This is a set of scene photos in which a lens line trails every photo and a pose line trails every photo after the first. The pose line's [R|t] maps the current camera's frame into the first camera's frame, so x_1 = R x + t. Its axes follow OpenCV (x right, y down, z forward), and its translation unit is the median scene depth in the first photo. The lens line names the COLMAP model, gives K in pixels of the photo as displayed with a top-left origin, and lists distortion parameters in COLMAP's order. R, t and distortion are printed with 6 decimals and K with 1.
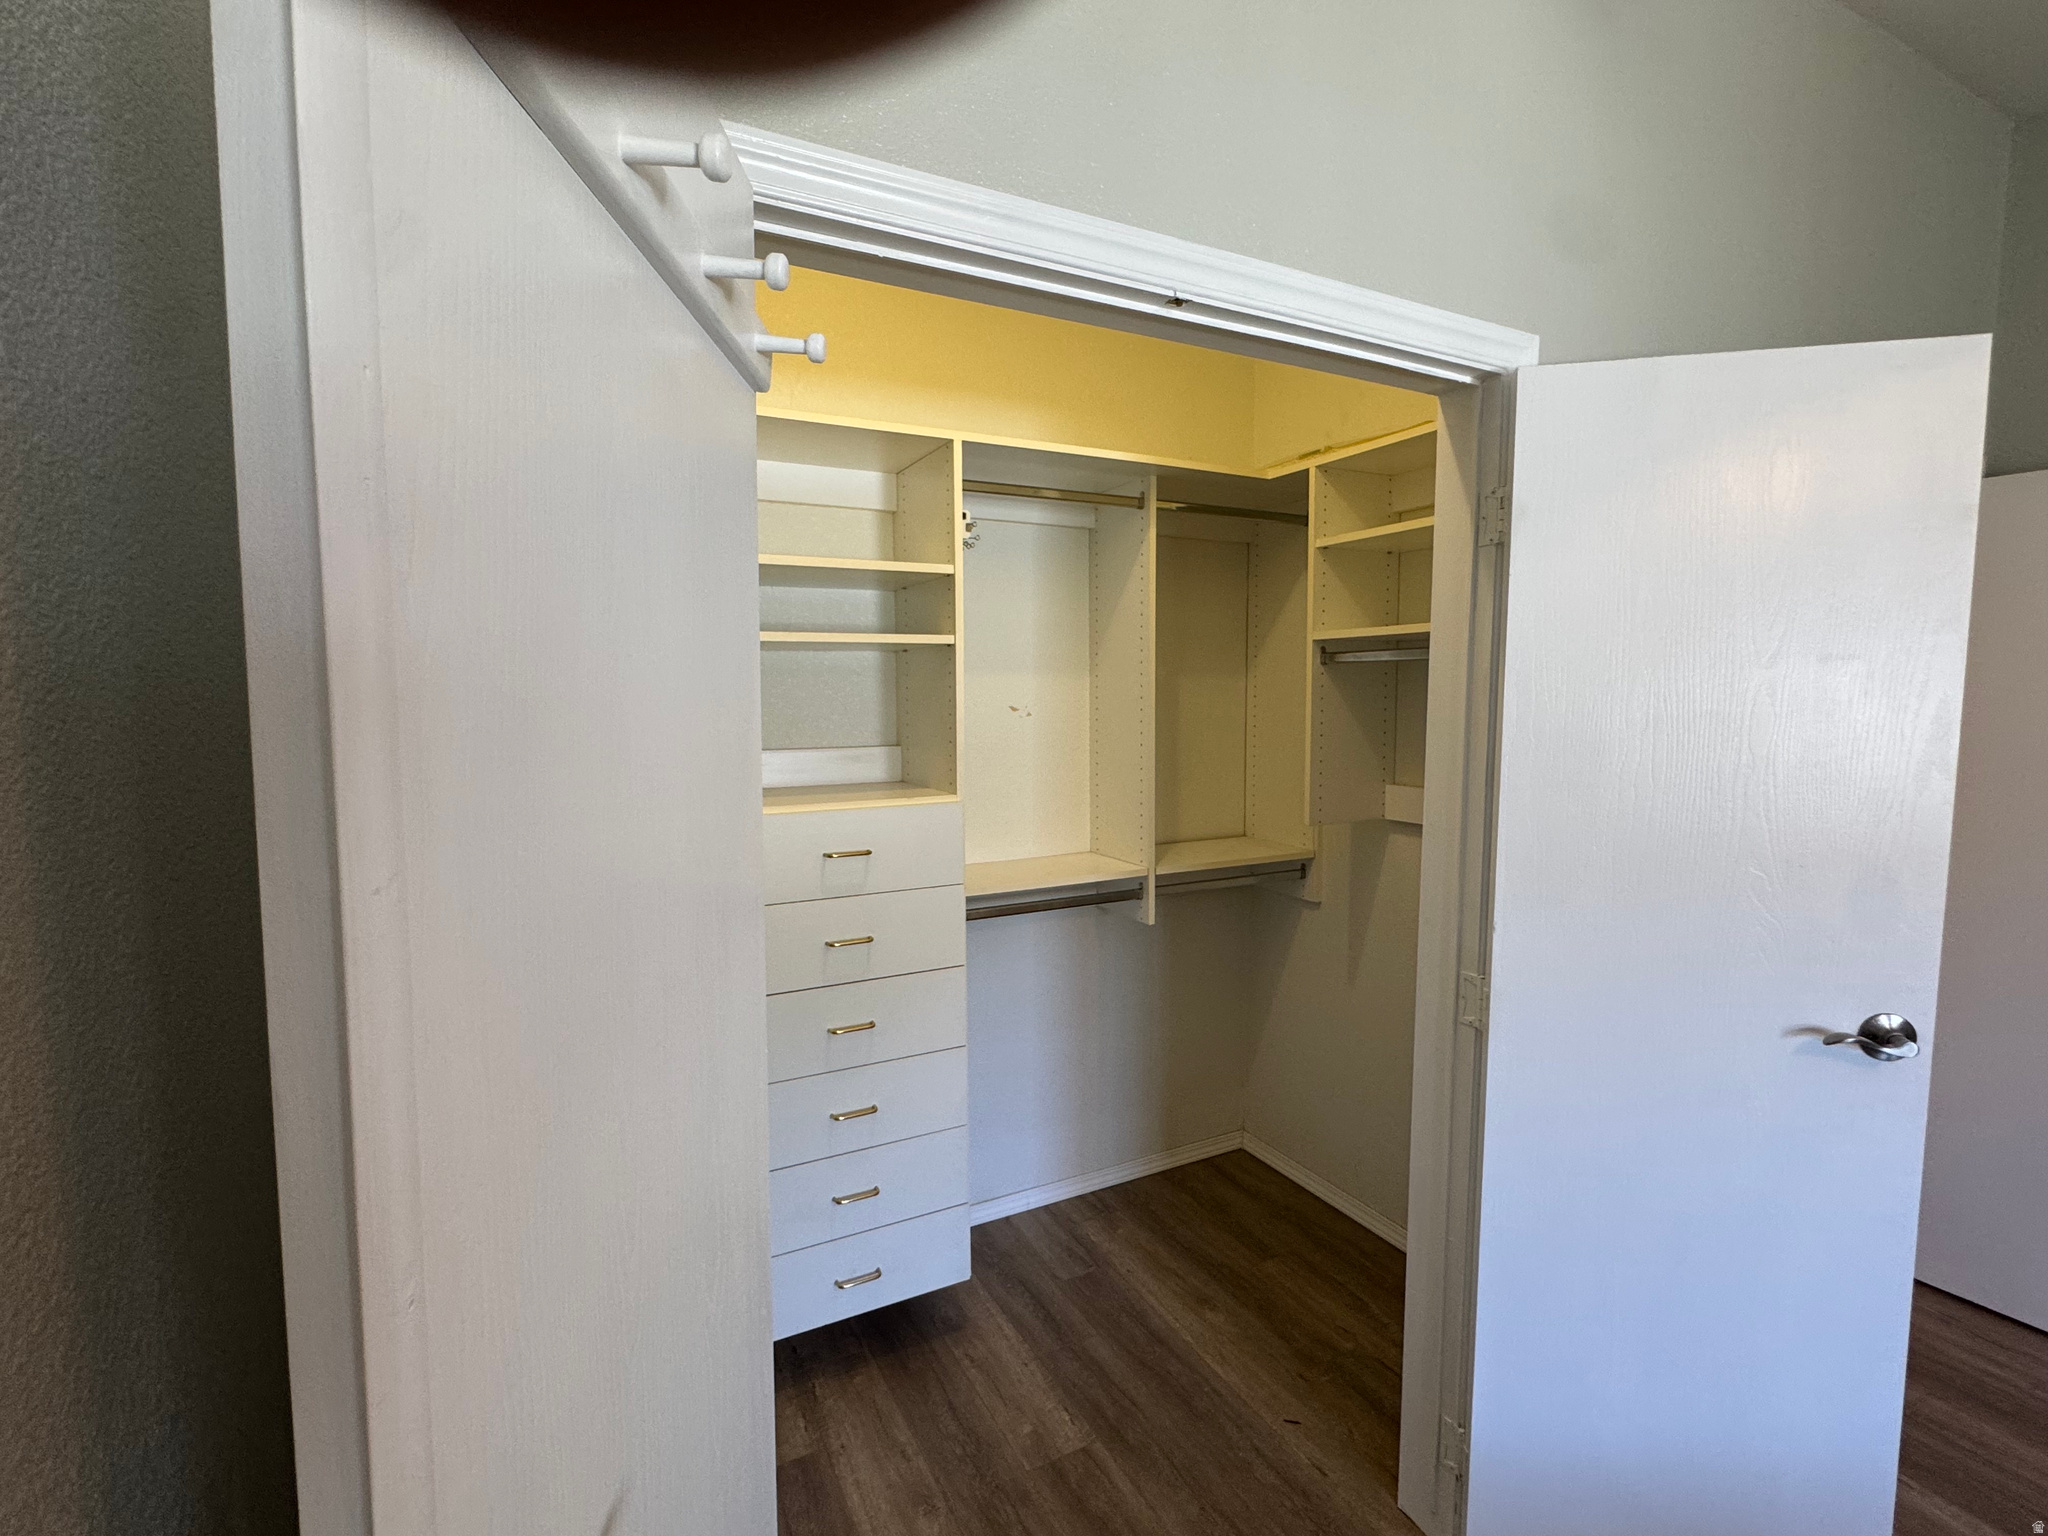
lens RADIAL K [[917.8, 0, 1024.1], [0, 917.8, 771.7], [0, 0, 1]] dist [-0.001036, 0.000090]
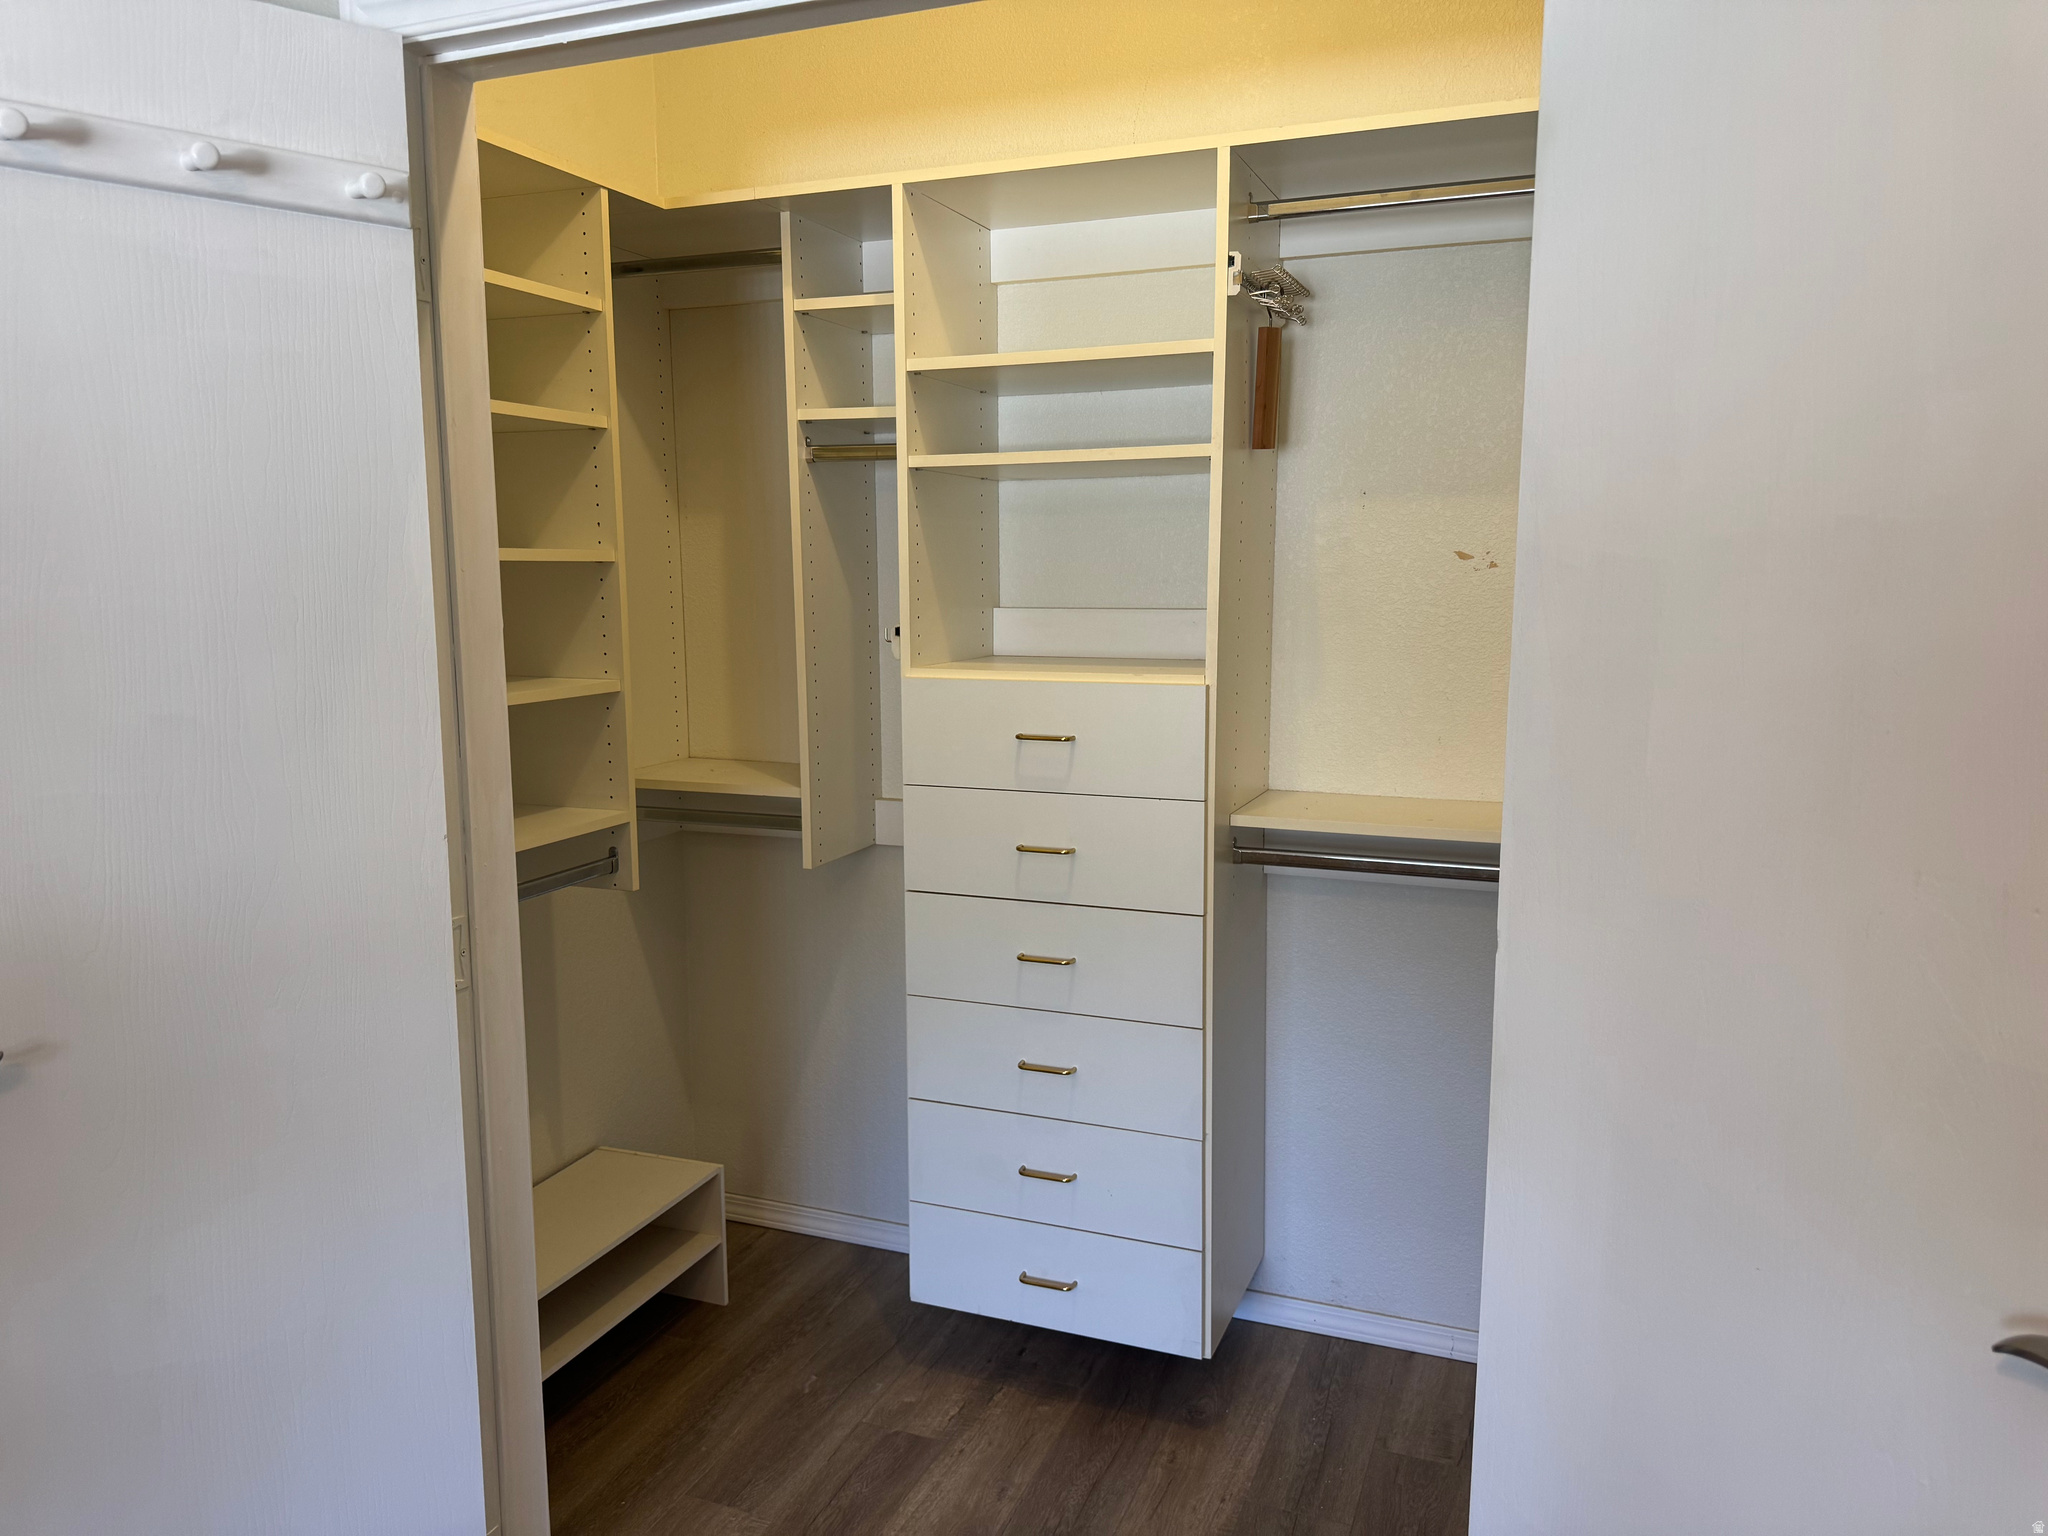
lens RADIAL K [[1451.9, 0, 1034.6], [0, 1451.9, 769.5], [0, 0, 1]] dist [0.046580, -0.059071]
pose [[0.666719, 0.108834, -0.737321, 0.687265], [-0.062309, 0.993957, 0.090372, 0.006202], [0.742700, -0.014311, 0.669471, 0.166542]]
